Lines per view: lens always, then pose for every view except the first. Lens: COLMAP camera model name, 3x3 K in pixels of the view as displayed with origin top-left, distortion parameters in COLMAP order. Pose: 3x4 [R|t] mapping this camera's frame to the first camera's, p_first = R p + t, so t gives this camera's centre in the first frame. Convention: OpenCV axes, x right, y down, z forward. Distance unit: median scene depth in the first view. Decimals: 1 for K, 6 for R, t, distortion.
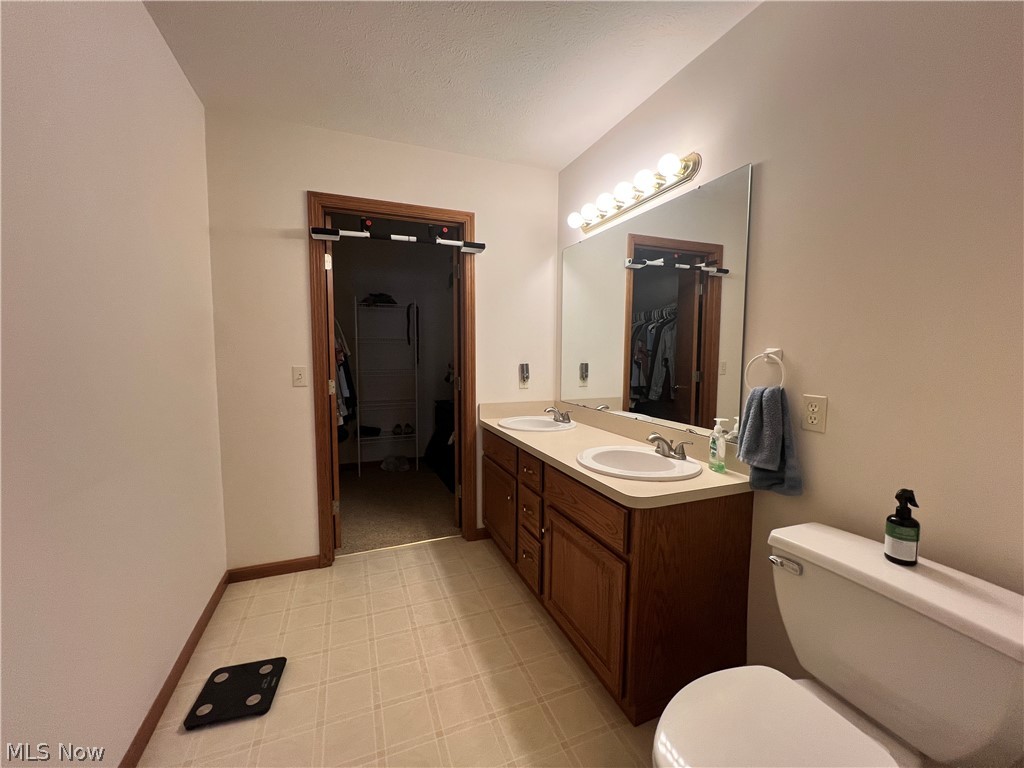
lens RADIAL K [[413.1, 0, 513.8], [0, 413.1, 379.5], [0, 0, 1]] dist [-0.000828, -0.000269]
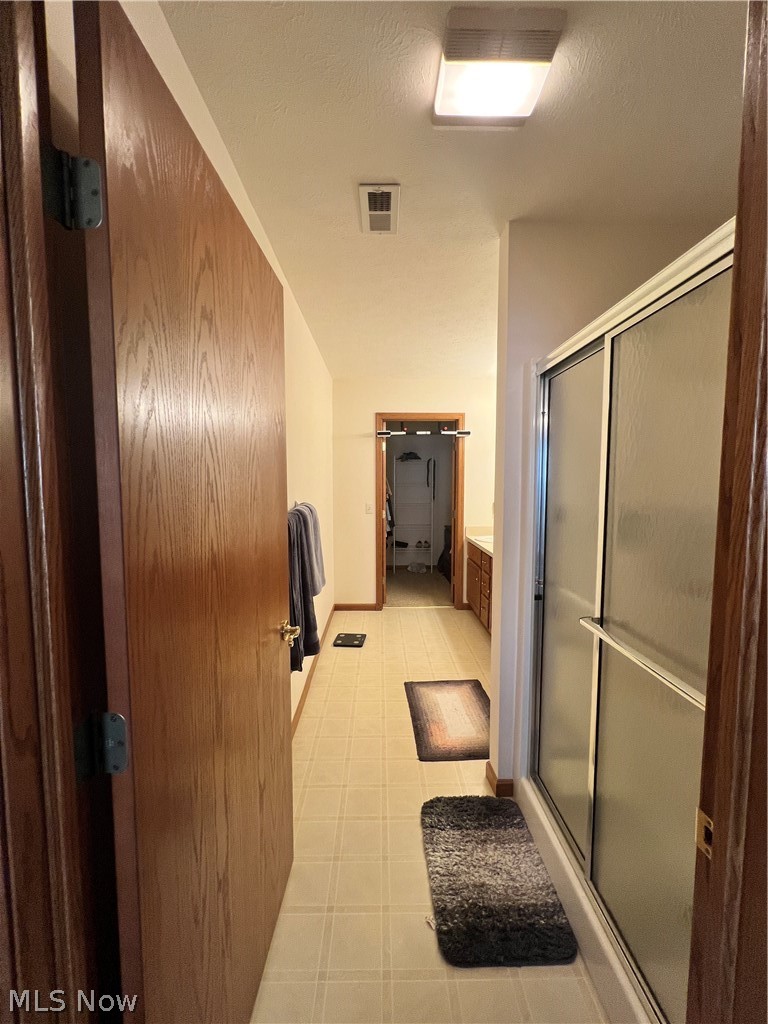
lens RADIAL K [[413.1, 0, 385.5], [0, 413.1, 509.8], [0, 0, 1]] dist [-0.000828, -0.000269]
pose [[0.932982, 0.023454, -0.359158, 0.210418], [-0.023684, 0.999712, 0.003761, -0.007551], [0.359143, 0.004998, 0.933269, -0.665239]]
